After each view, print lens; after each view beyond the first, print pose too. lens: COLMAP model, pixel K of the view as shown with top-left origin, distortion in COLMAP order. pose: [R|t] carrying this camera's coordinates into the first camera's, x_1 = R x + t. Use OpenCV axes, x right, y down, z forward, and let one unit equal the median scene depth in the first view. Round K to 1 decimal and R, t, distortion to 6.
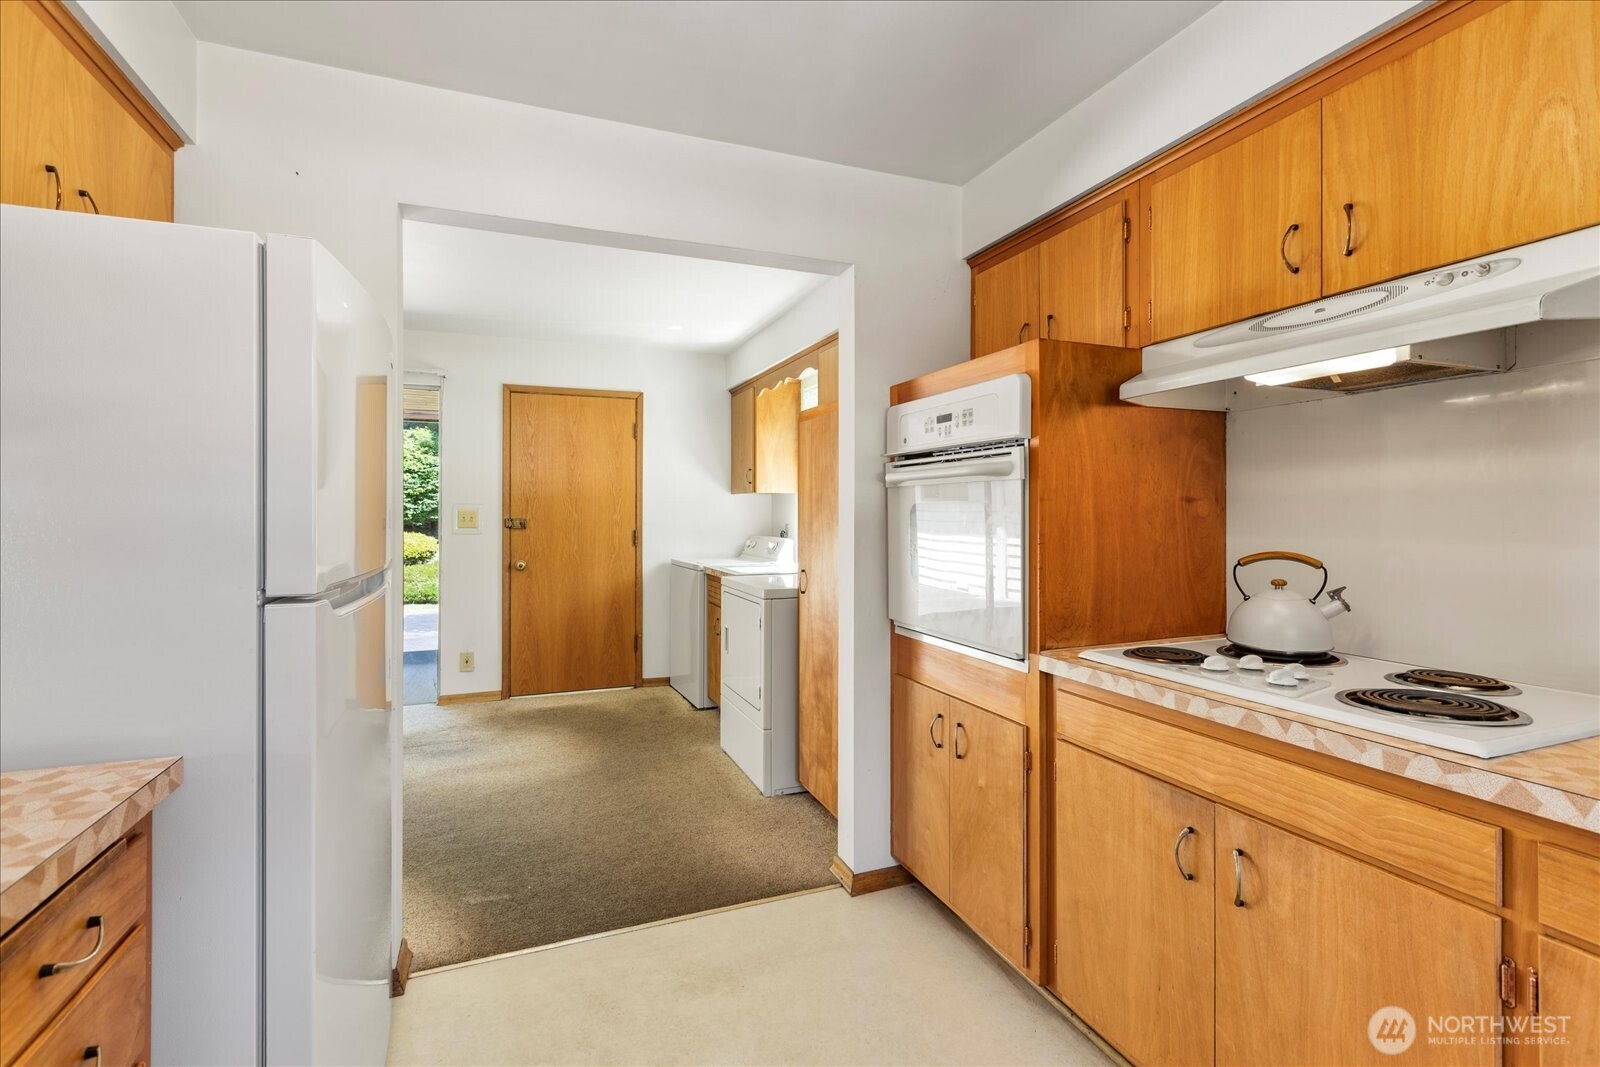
lens RADIAL K [[712.7, 0, 800.6], [0, 712.7, 522.7], [0, 0, 1]] dist [-0.001674, 0.000940]
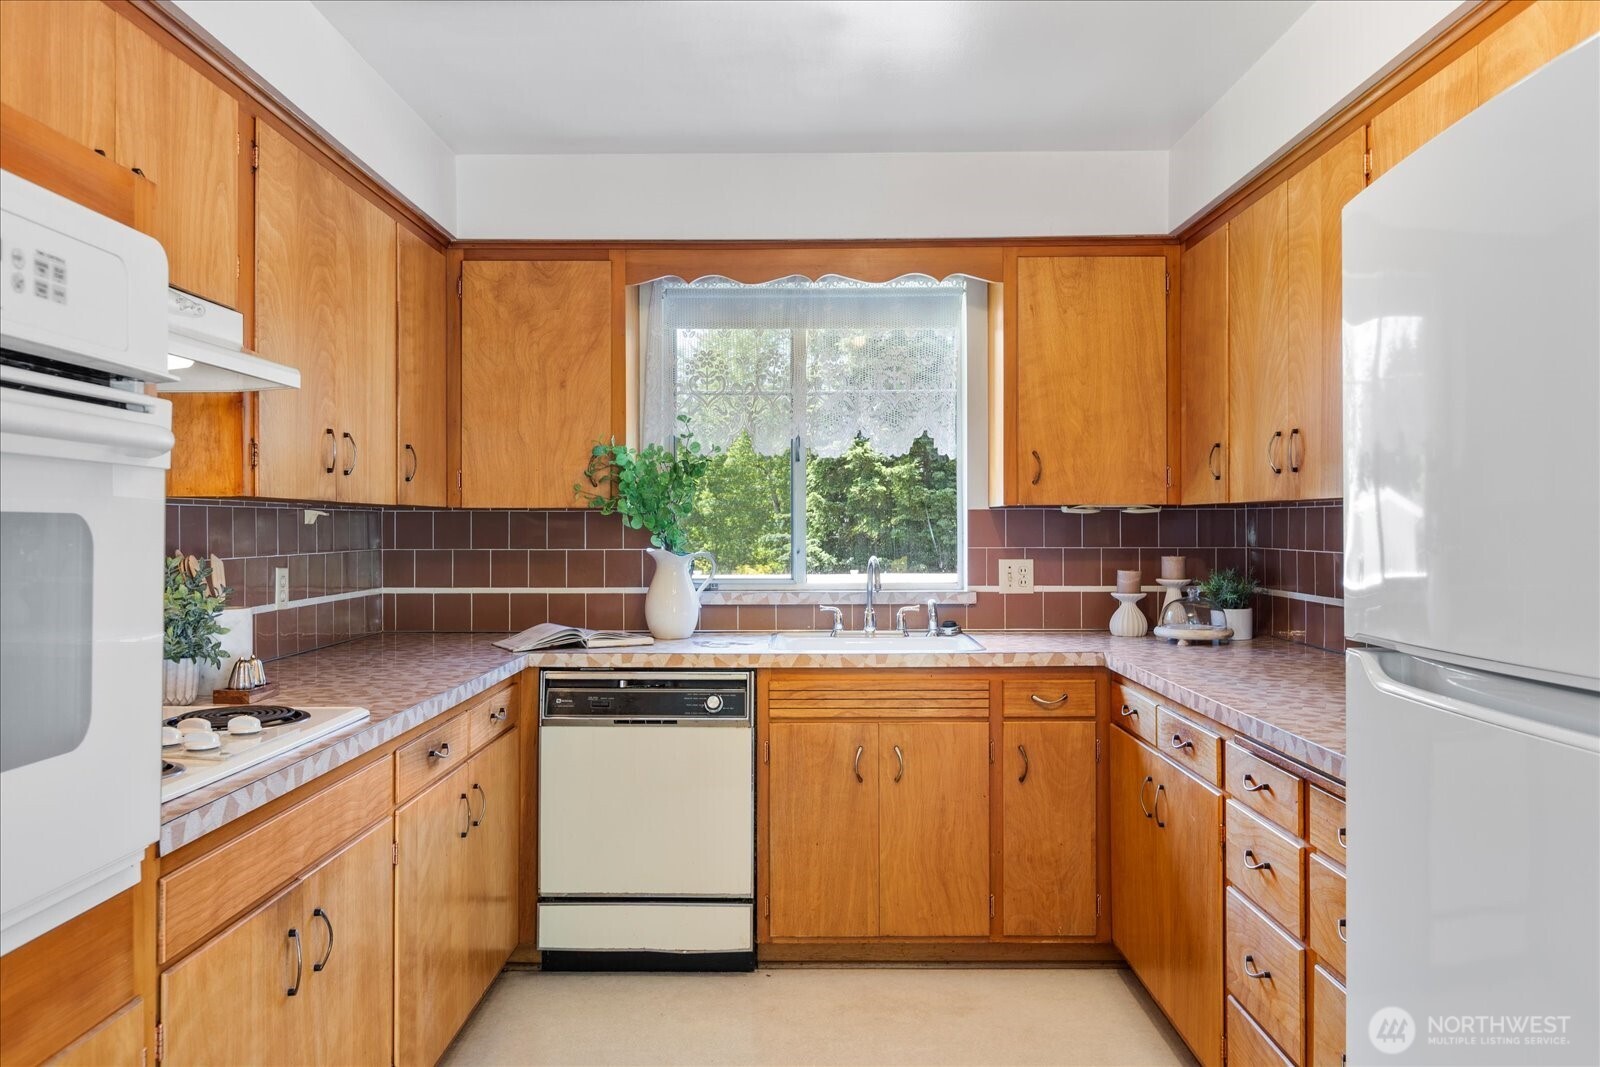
lens RADIAL K [[1235.5, 0, 798.7], [0, 1235.5, 522.7], [0, 0, 1]] dist [0.021384, -0.011300]
pose [[-0.921886, 0.001660, 0.387458, -0.224561], [0.004450, 0.999970, 0.006302, -0.016174], [-0.387436, 0.007534, -0.921866, 0.896725]]
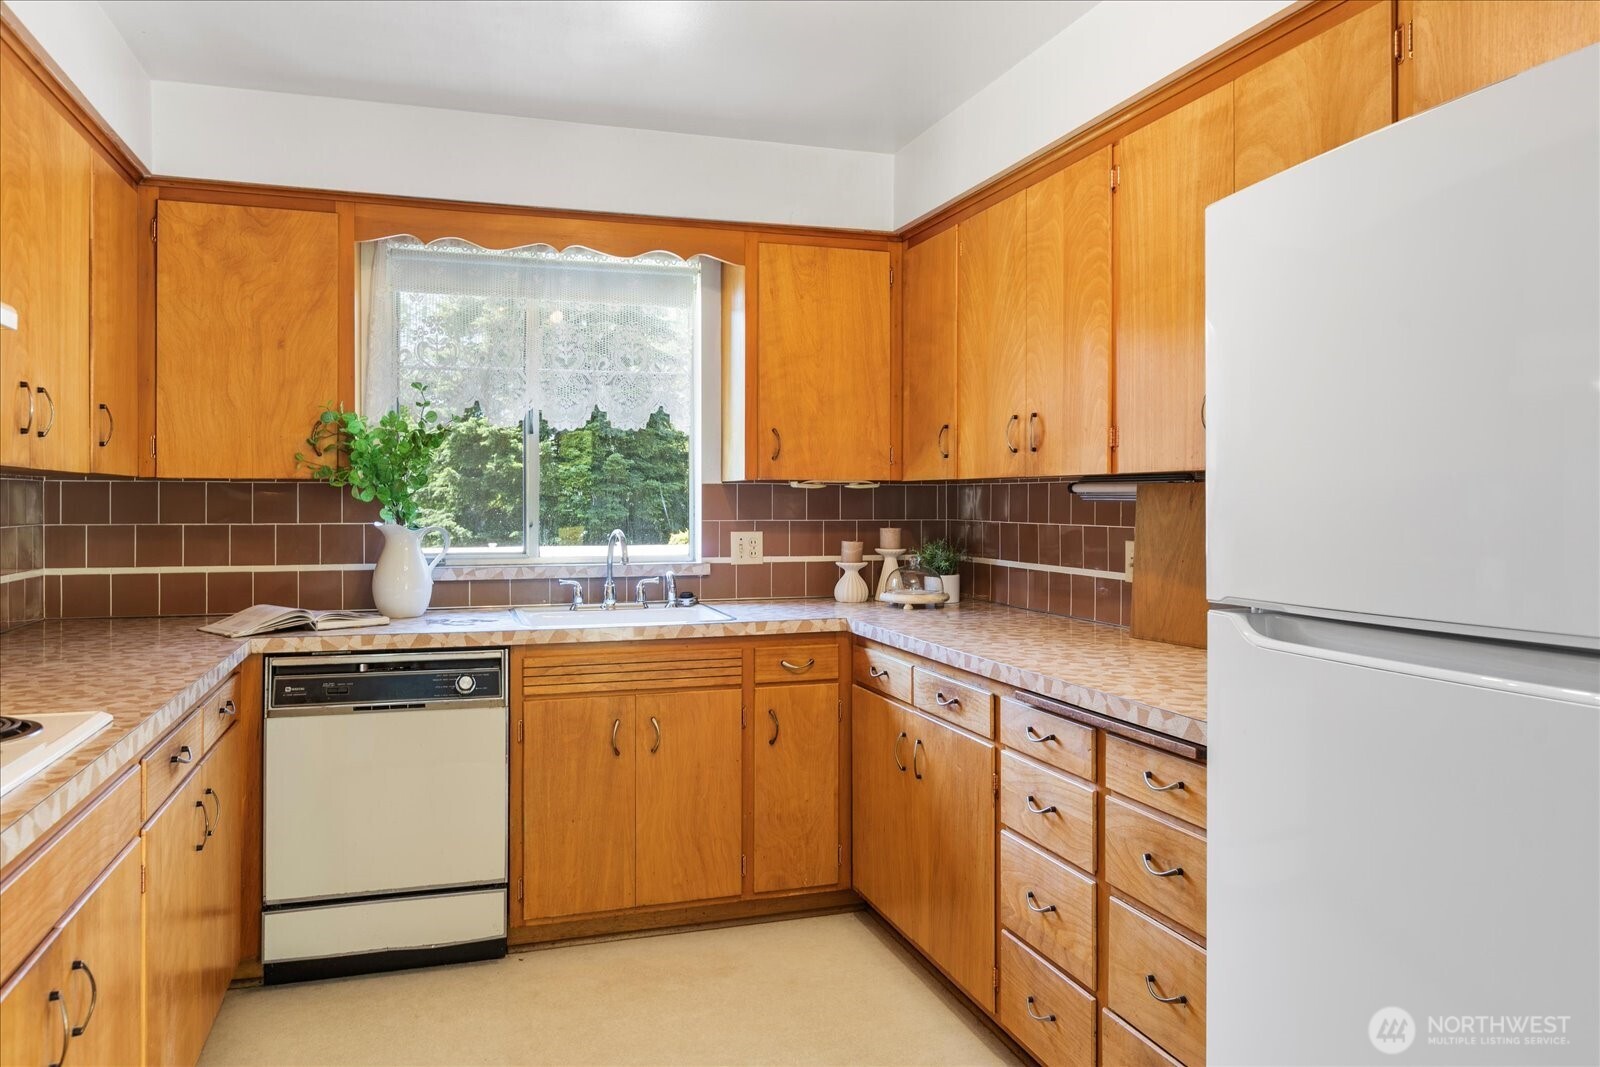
lens RADIAL K [[1151.0, 0, 815.3], [0, 1151.0, 504.4], [0, 0, 1]] dist [0.006394, -0.002315]
pose [[-0.997360, -0.001892, 0.072587, -0.094942], [-0.000997, 0.999923, 0.012364, -0.014246], [-0.072605, 0.012259, -0.997285, 0.867693]]
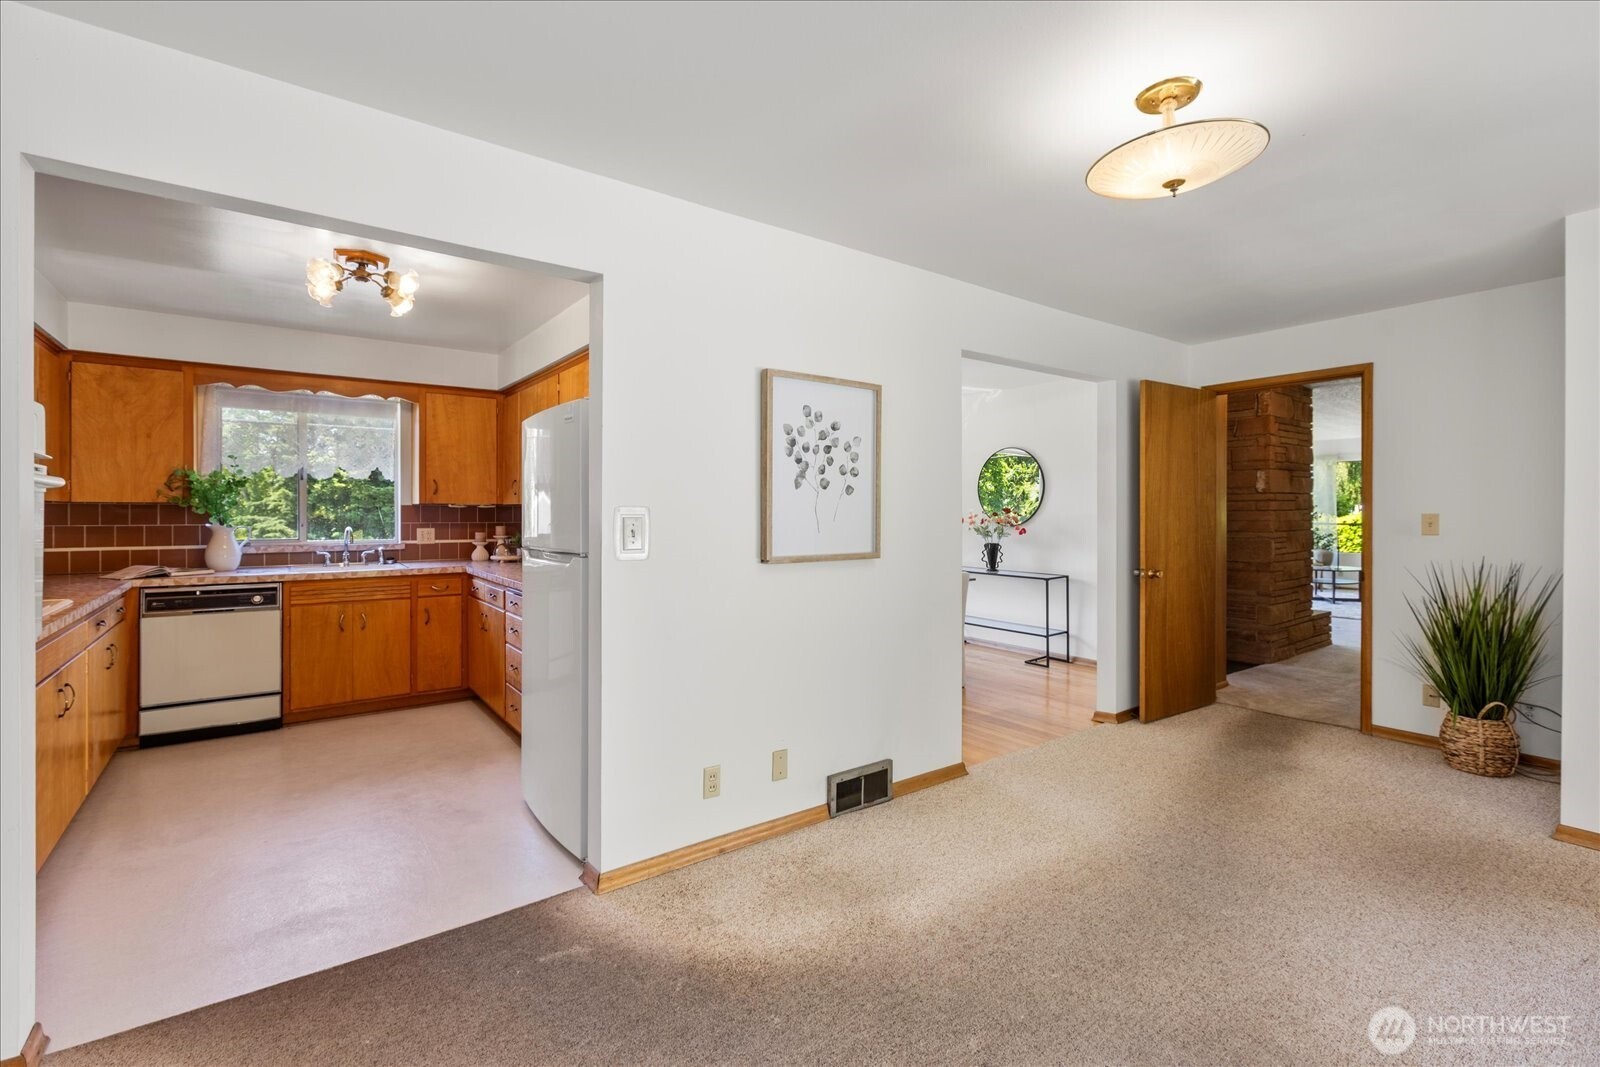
lens RADIAL K [[712.7, 0, 814.3], [0, 712.7, 514.5], [0, 0, 1]] dist [-0.001674, 0.000940]
pose [[-0.966394, -0.002226, -0.257055, -0.375821], [-0.005610, 0.999907, 0.012430, -0.025400], [0.257003, 0.013454, -0.966317, 1.429307]]
